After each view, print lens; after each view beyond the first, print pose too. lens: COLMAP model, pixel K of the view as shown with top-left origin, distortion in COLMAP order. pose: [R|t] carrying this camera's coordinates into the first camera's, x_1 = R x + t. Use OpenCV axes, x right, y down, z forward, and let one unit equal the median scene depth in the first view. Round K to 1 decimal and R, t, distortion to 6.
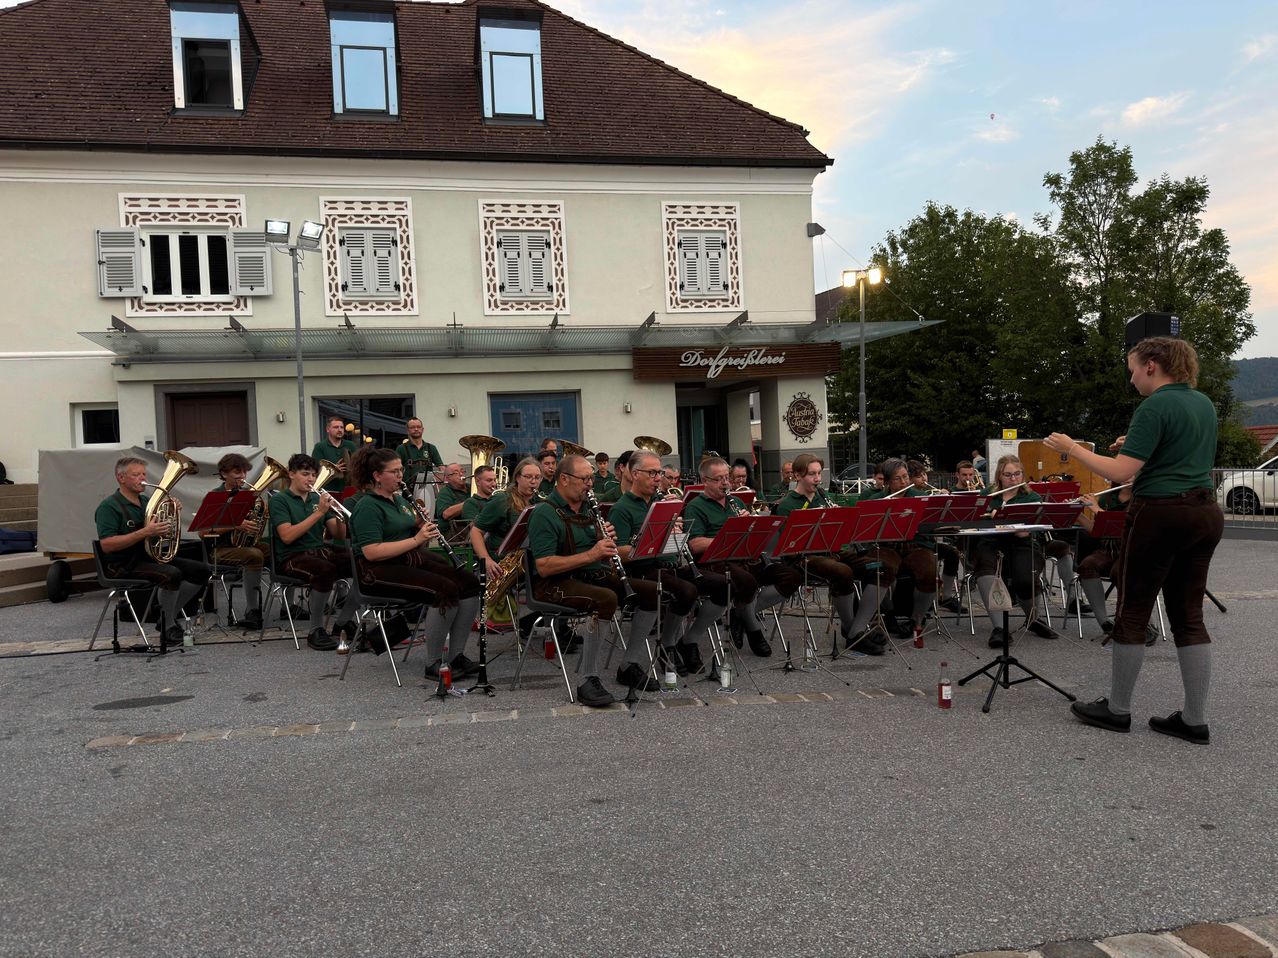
lens RADIAL K [[890.1, 0, 642.4], [0, 890.1, 494.1], [0, 0, 1]] dist [0.044959, -0.067300]
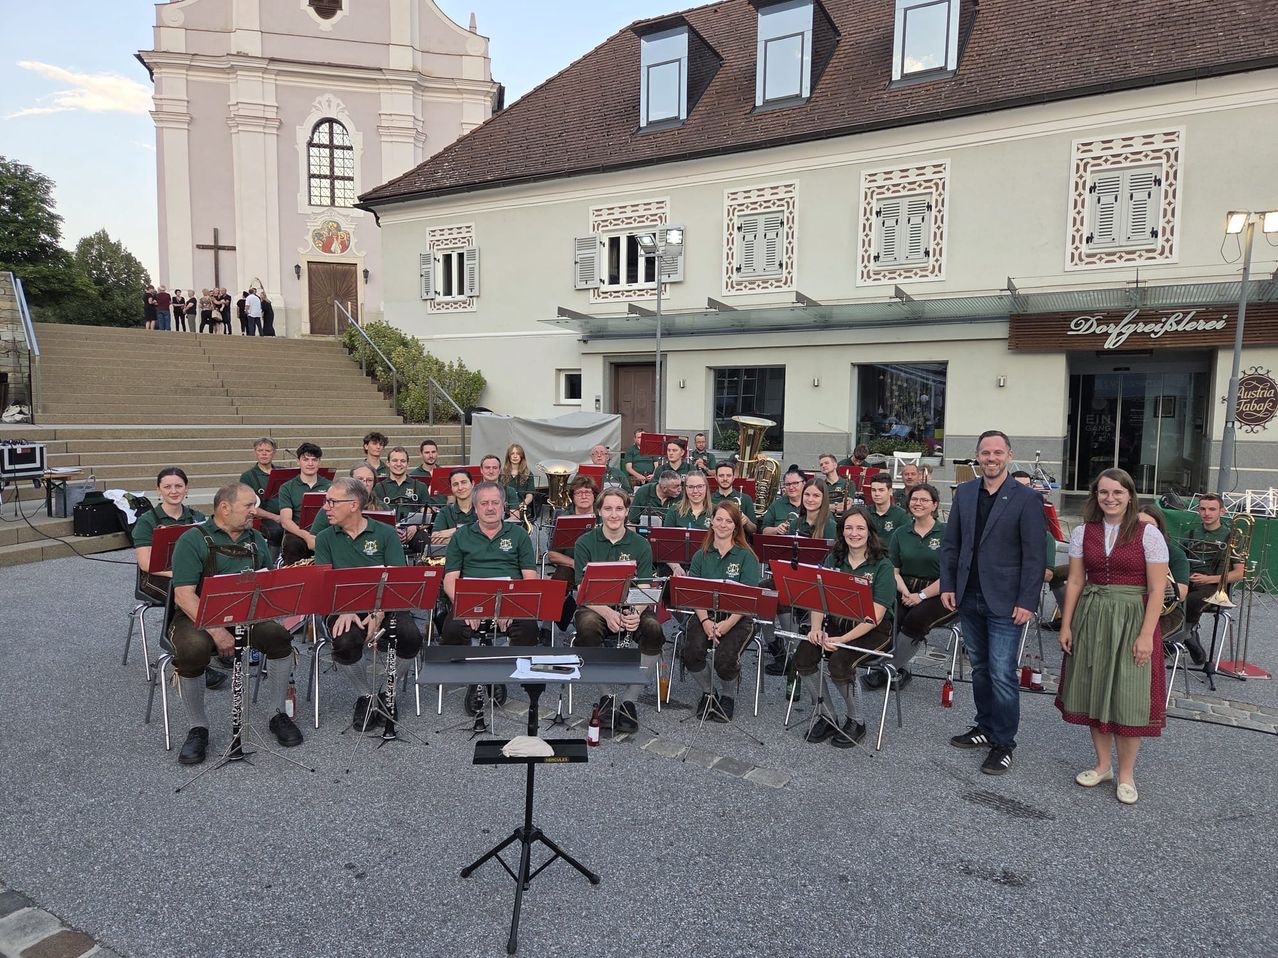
lens RADIAL K [[881.2, 0, 618.1], [0, 881.2, 475.0], [0, 0, 1]] dist [0.134338, -0.134894]
pose [[0.736471, 0.099619, -0.669093, 0.321894], [-0.075550, 0.995022, 0.064988, -0.033489], [0.672237, 0.002688, 0.740332, 0.067145]]
